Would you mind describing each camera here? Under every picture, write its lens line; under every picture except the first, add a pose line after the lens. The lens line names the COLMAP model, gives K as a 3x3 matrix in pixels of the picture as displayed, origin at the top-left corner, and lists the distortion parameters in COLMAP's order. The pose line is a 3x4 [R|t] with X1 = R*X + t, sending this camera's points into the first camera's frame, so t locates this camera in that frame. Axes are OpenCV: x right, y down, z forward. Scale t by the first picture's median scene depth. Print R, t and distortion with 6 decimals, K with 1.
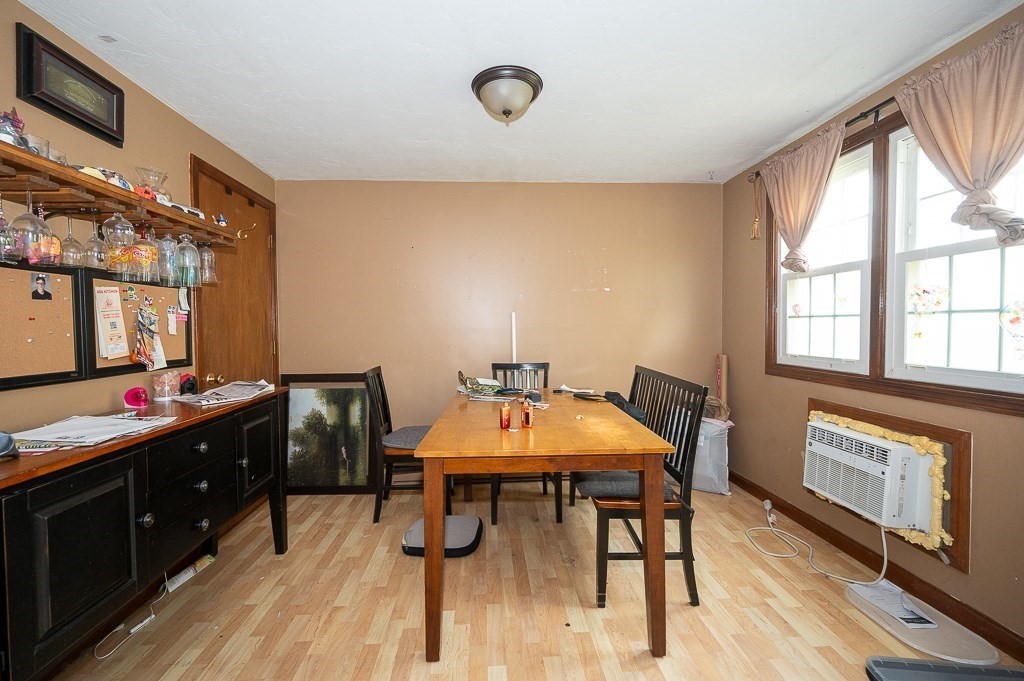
lens RADIAL K [[426.7, 0, 509.1], [0, 426.7, 337.6], [0, 0, 1]] dist [-0.000483, 0.000071]
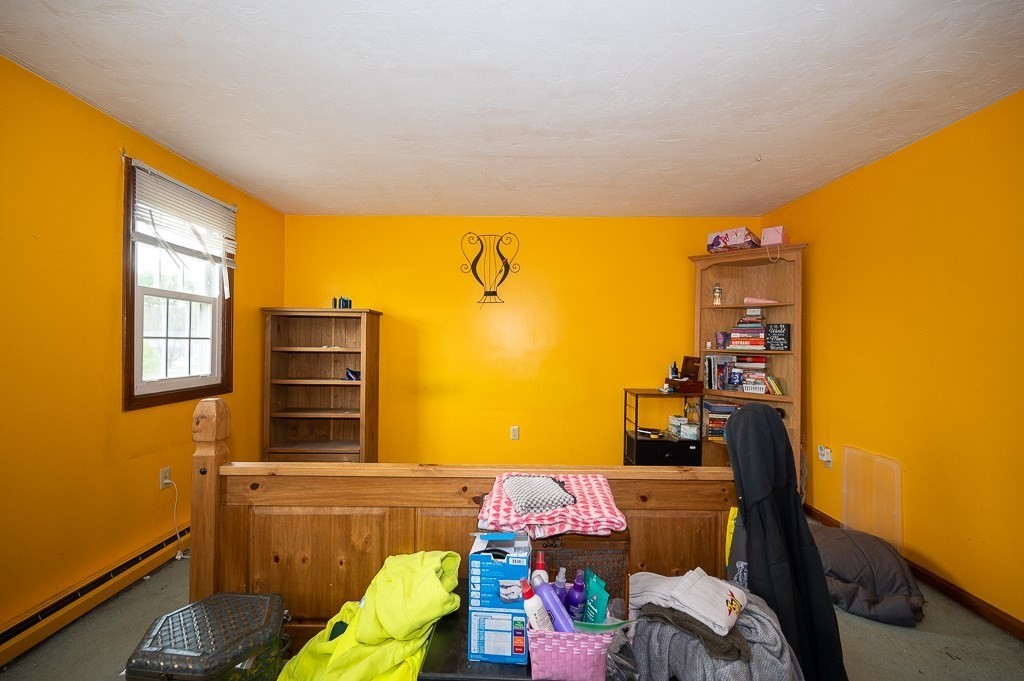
lens RADIAL K [[426.7, 0, 509.1], [0, 426.7, 337.6], [0, 0, 1]] dist [-0.000483, 0.000071]
pose [[-0.998366, 0.003462, 0.057041, -0.167189], [0.003763, 0.999980, 0.005171, -0.064493], [-0.057022, 0.005377, -0.998358, 2.399612]]
